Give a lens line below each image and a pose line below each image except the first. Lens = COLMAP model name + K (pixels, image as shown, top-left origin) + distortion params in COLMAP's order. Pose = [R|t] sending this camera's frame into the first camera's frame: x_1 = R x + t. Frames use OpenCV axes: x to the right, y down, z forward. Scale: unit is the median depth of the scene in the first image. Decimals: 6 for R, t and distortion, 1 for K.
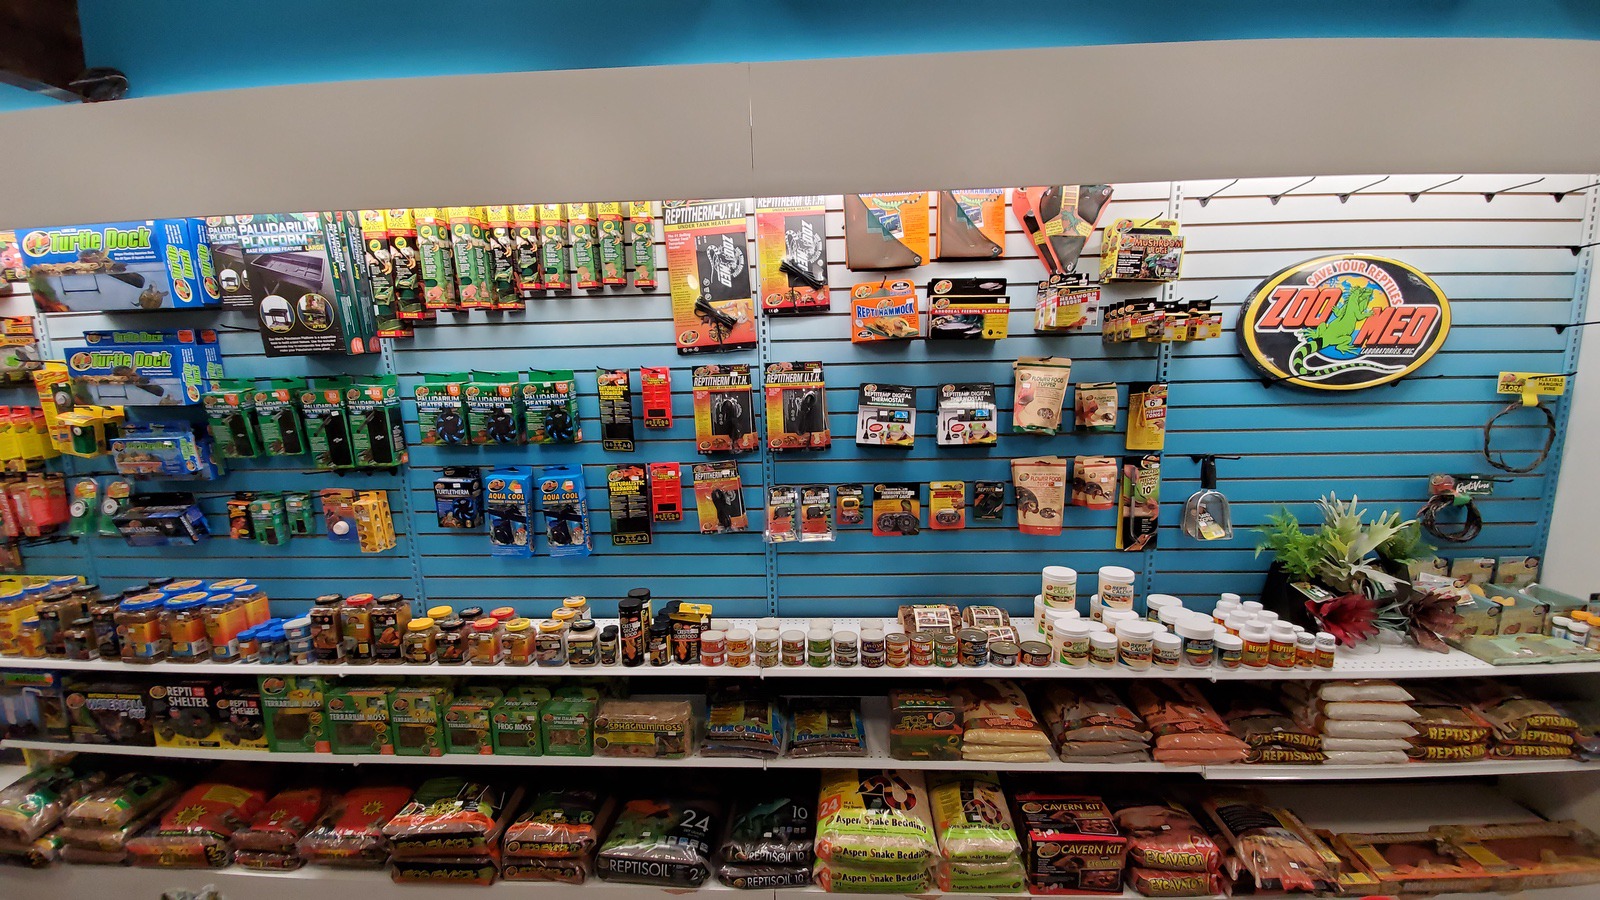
lens RADIAL K [[653.1, 0, 808.6], [0, 653.1, 461.9], [0, 0, 1]] dist [0.008676, -0.016493]
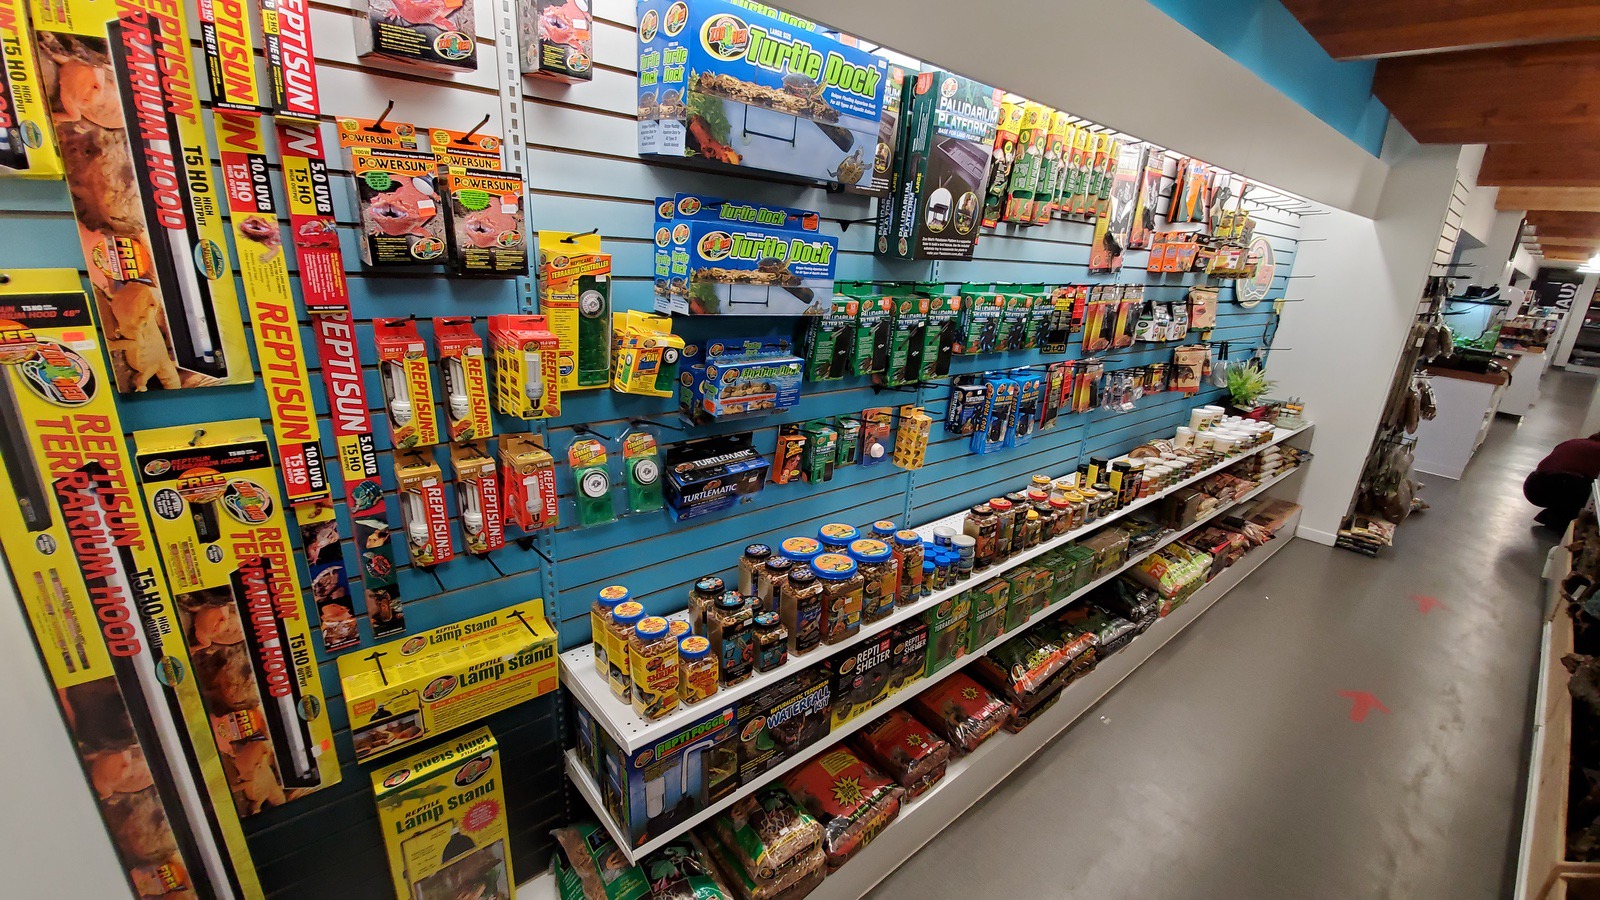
lens RADIAL K [[653.1, 0, 808.6], [0, 653.1, 461.9], [0, 0, 1]] dist [0.008676, -0.016493]
pose [[0.719404, -0.154098, 0.677282, -1.538767], [0.043403, 0.983147, 0.177587, -0.055451], [-0.693234, -0.098361, 0.713969, 0.443624]]
